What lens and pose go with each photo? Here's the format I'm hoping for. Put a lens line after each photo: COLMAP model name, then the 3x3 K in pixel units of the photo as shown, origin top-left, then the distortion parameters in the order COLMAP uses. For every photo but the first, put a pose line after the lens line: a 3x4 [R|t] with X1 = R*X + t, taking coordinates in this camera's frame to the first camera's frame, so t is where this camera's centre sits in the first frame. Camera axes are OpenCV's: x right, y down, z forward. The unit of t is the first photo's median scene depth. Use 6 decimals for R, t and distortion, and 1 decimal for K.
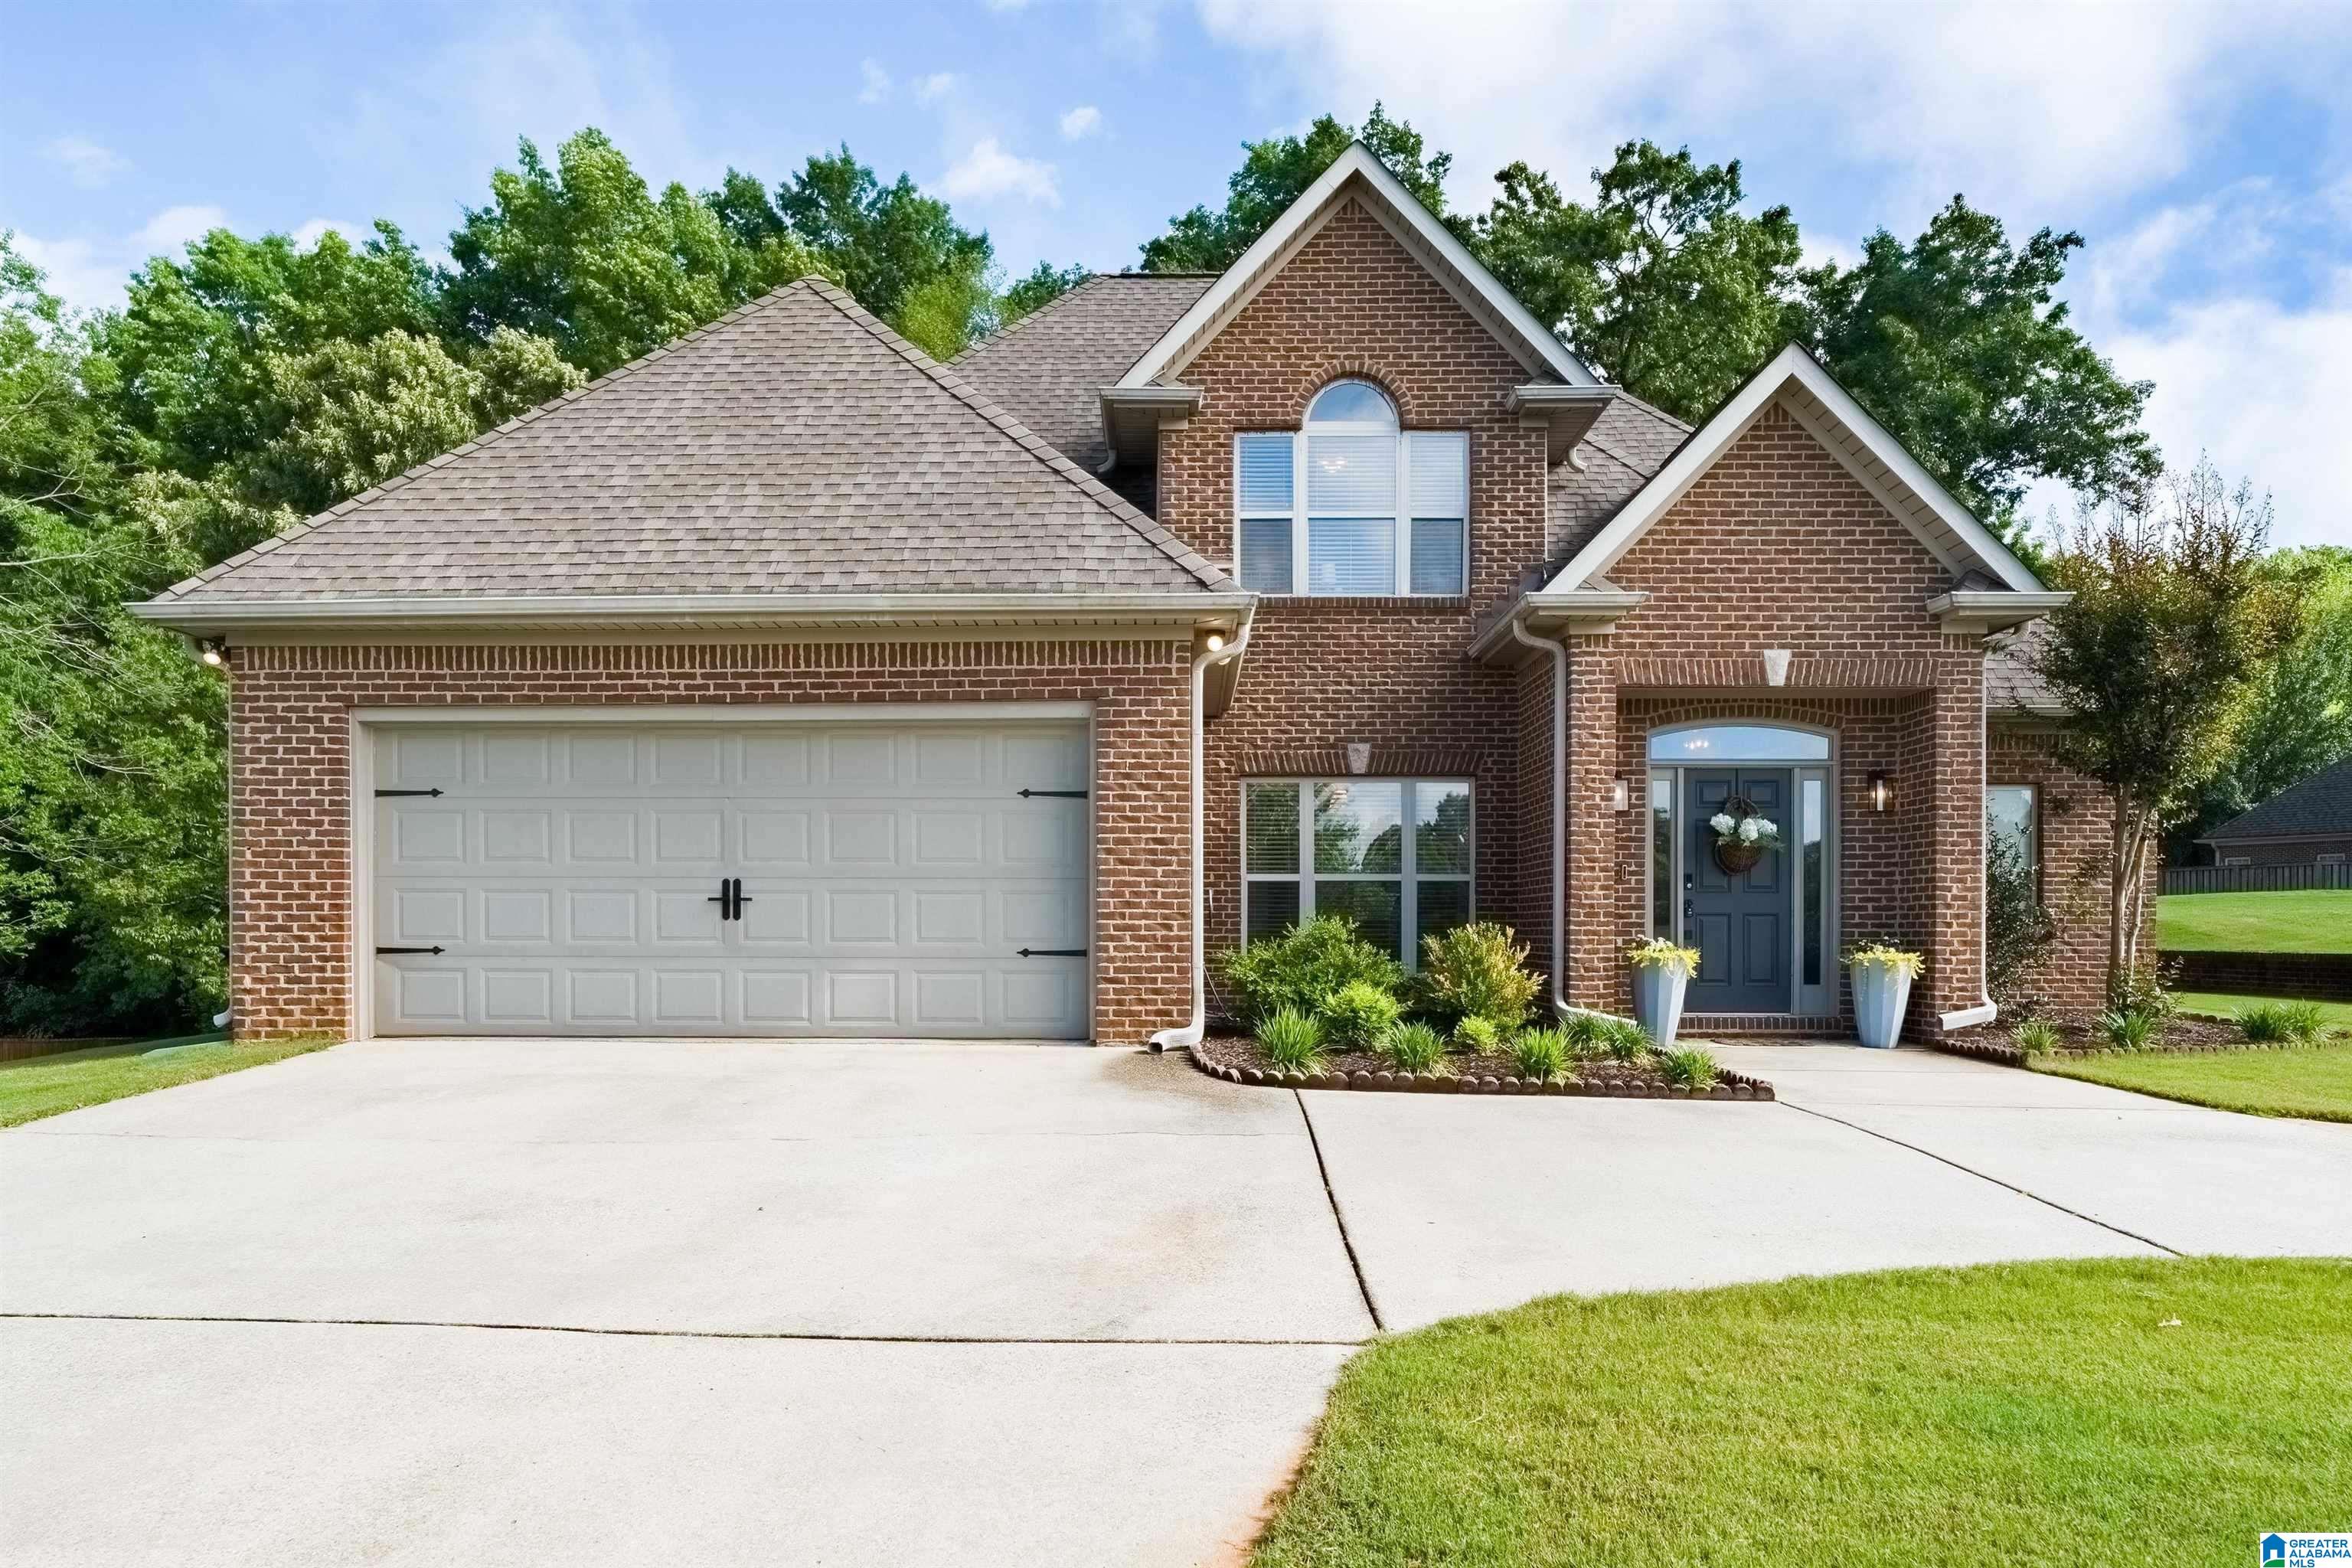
lens RADIAL K [[1330.5, 0, 1178.0], [0, 1330.5, 984.5], [0, 0, 1]] dist [0.003419, -0.000035]
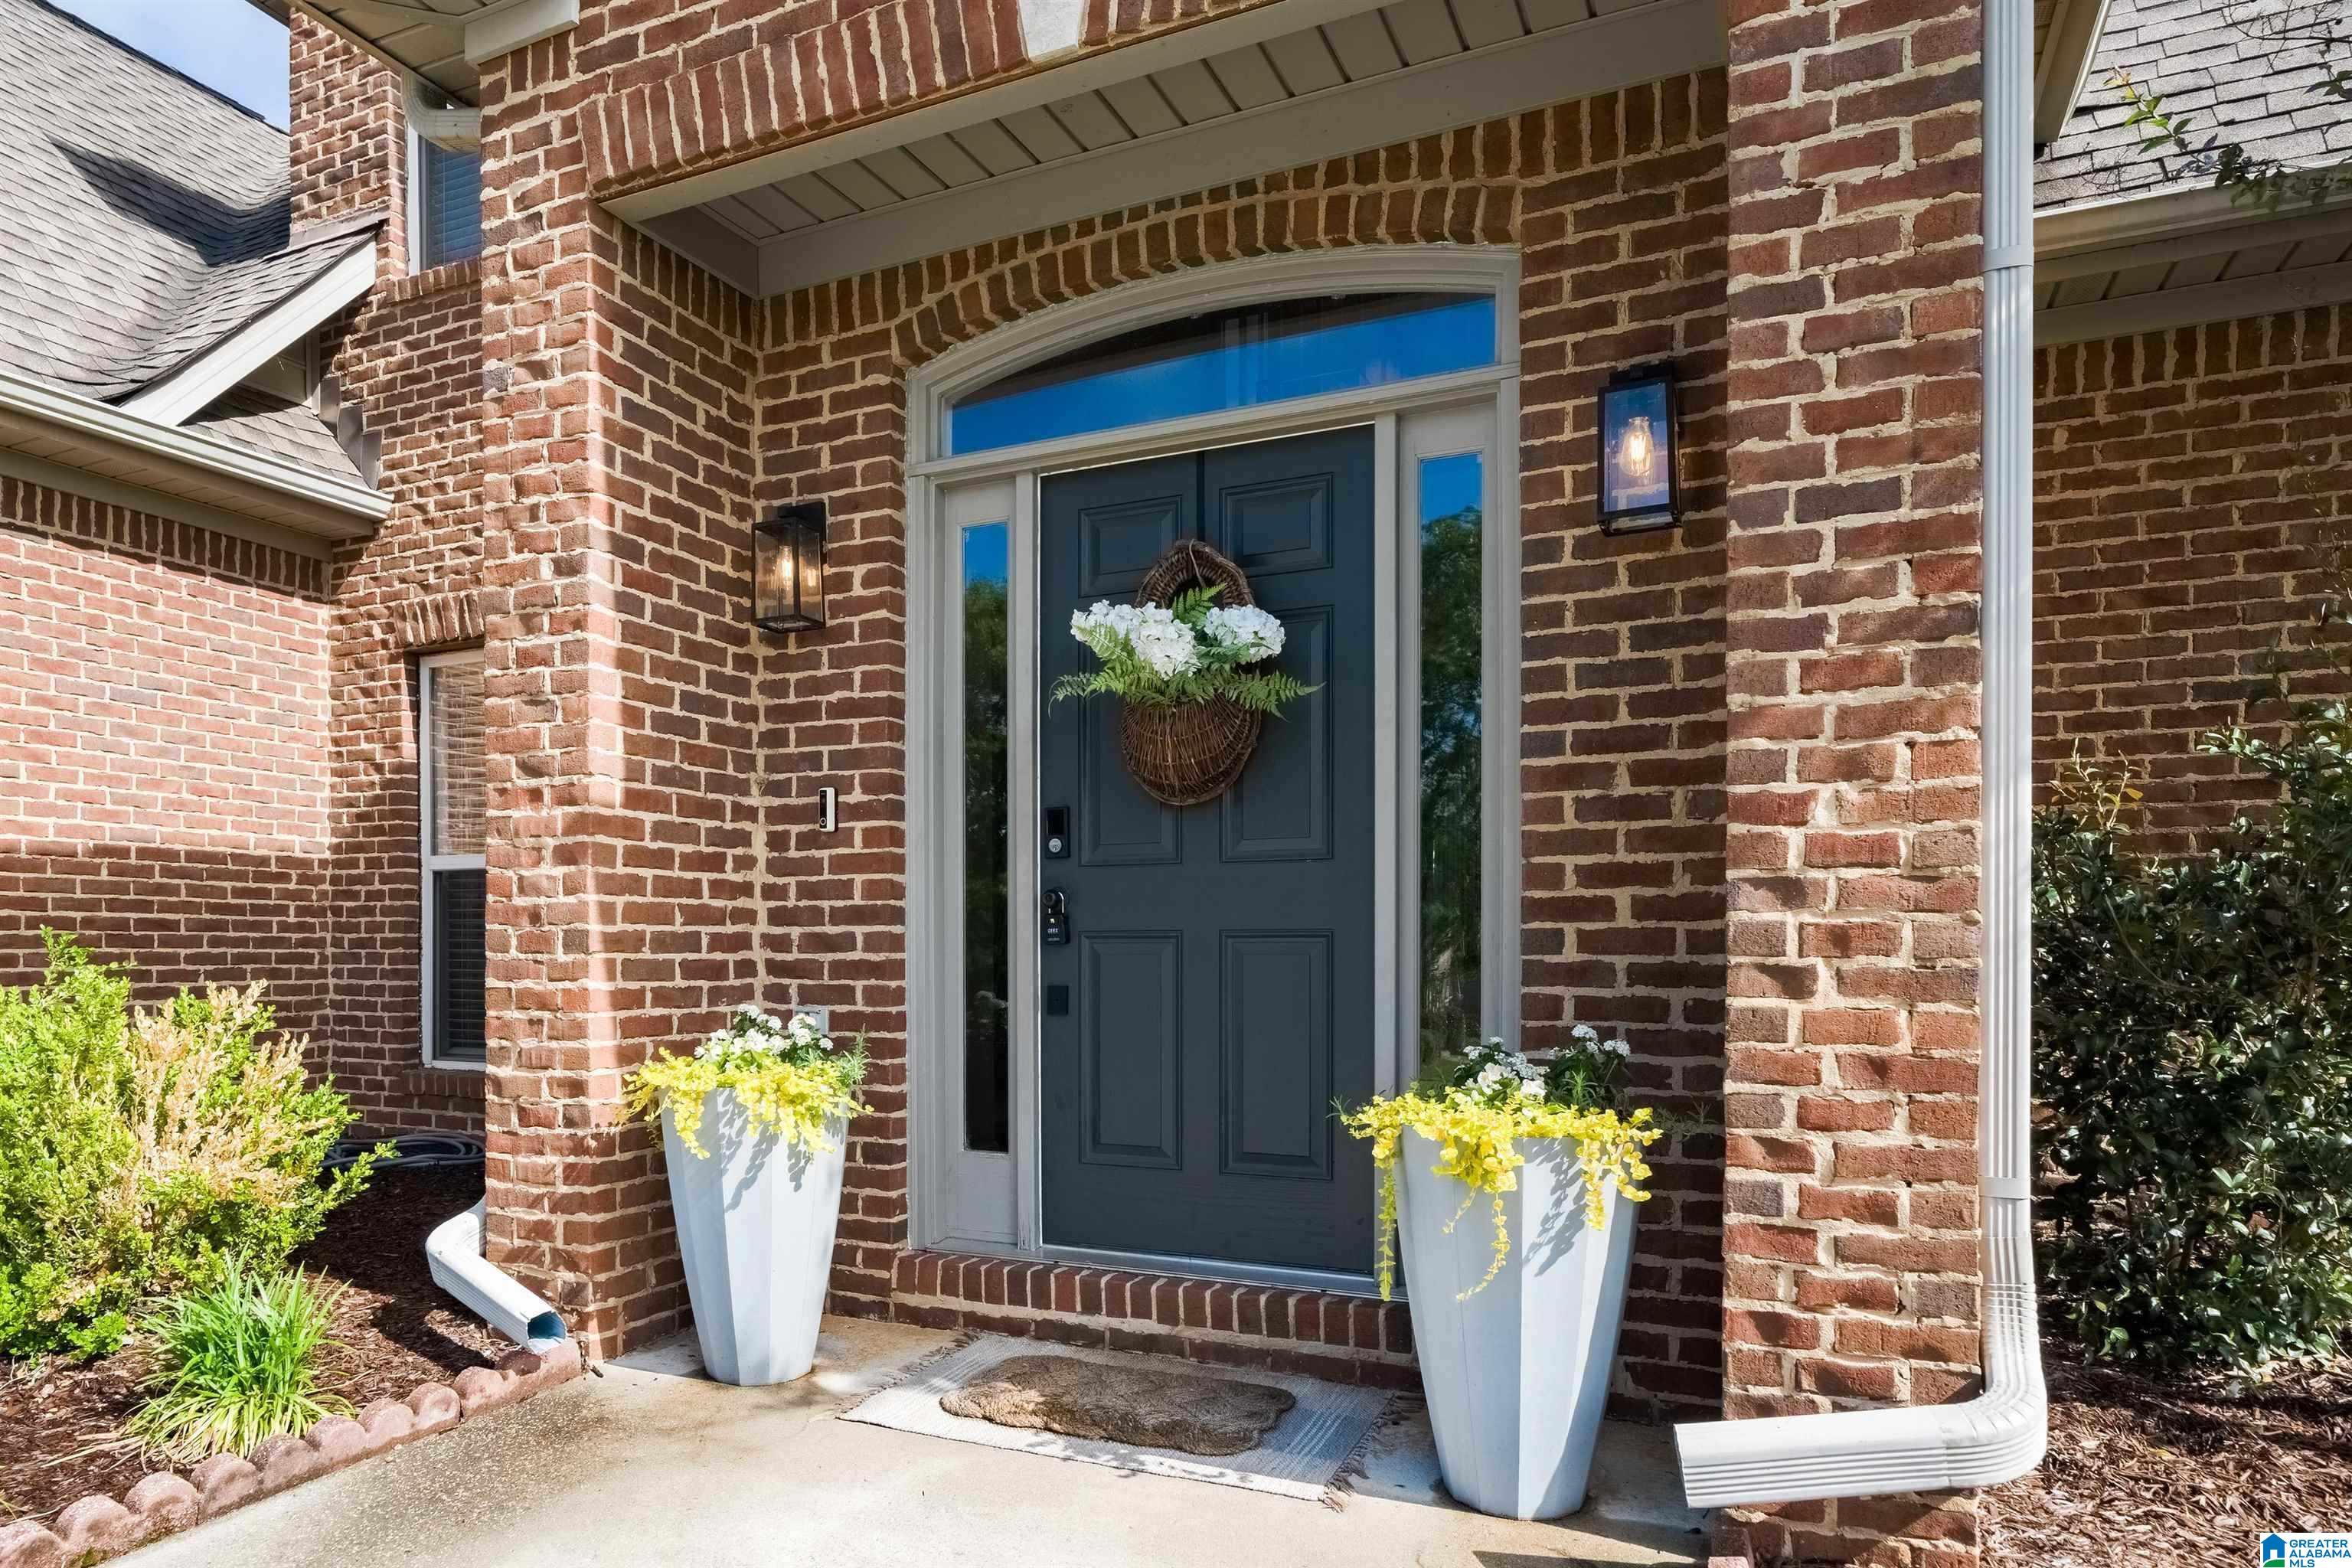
lens RADIAL K [[1330.5, 0, 1178.0], [0, 1330.5, 984.5], [0, 0, 1]] dist [0.003419, -0.000035]
pose [[0.917507, 0.007093, -0.397657, 0.573108], [-0.009839, 0.999940, -0.004866, -0.042424], [0.397598, 0.008377, 0.917521, 0.770203]]
